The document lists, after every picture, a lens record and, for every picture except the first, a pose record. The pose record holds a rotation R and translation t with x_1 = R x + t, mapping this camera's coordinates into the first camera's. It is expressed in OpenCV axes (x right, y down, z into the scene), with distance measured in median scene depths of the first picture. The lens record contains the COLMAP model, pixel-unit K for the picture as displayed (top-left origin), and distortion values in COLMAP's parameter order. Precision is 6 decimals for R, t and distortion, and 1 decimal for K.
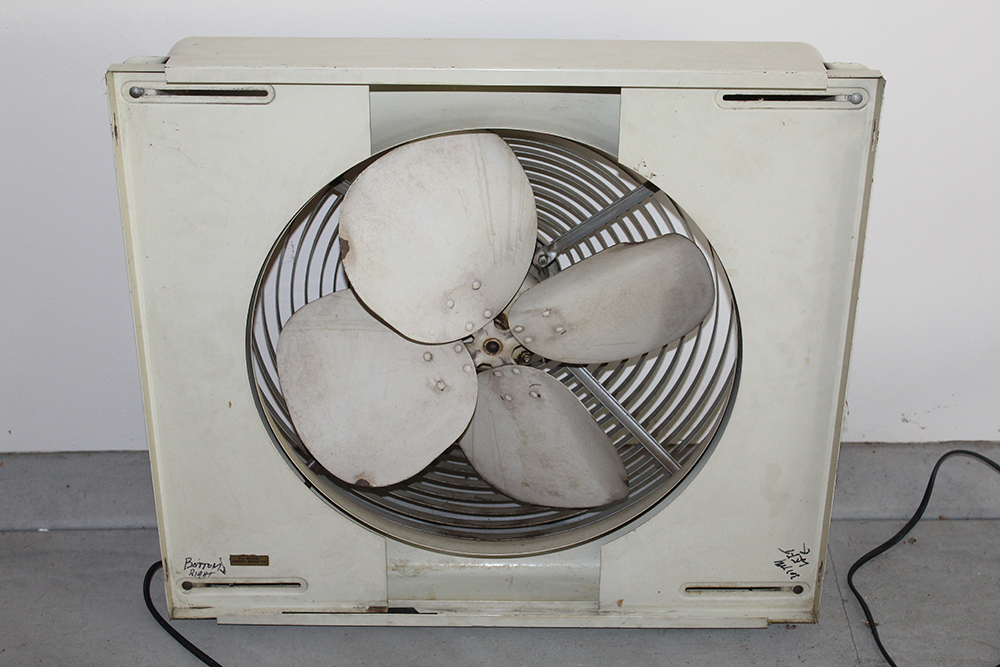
lens RADIAL K [[1011.2, 0, 500.0], [0, 1011.2, 333.5], [0, 0, 1]] dist [-0.001304, -0.000251]
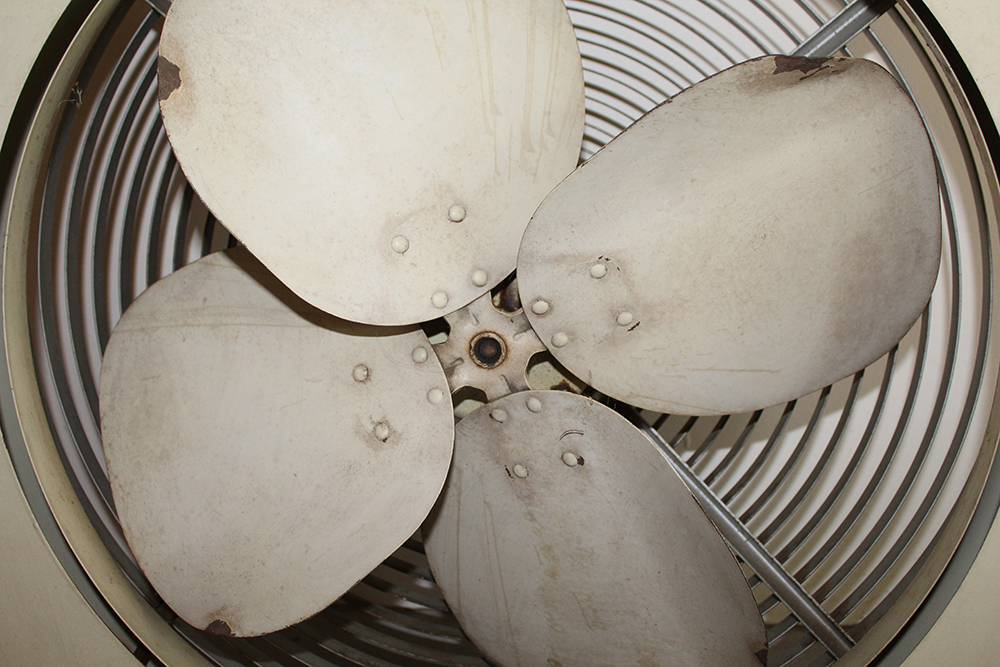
lens RADIAL K [[952.0, 0, 500.0], [0, 952.0, 333.5], [0, 0, 1]] dist [-0.080749, -0.002607]
pose [[0.996533, 0.030228, -0.077507, 0.033814], [-0.047604, 0.971246, -0.233269, 0.111859], [0.068228, 0.236150, 0.969318, 0.548006]]
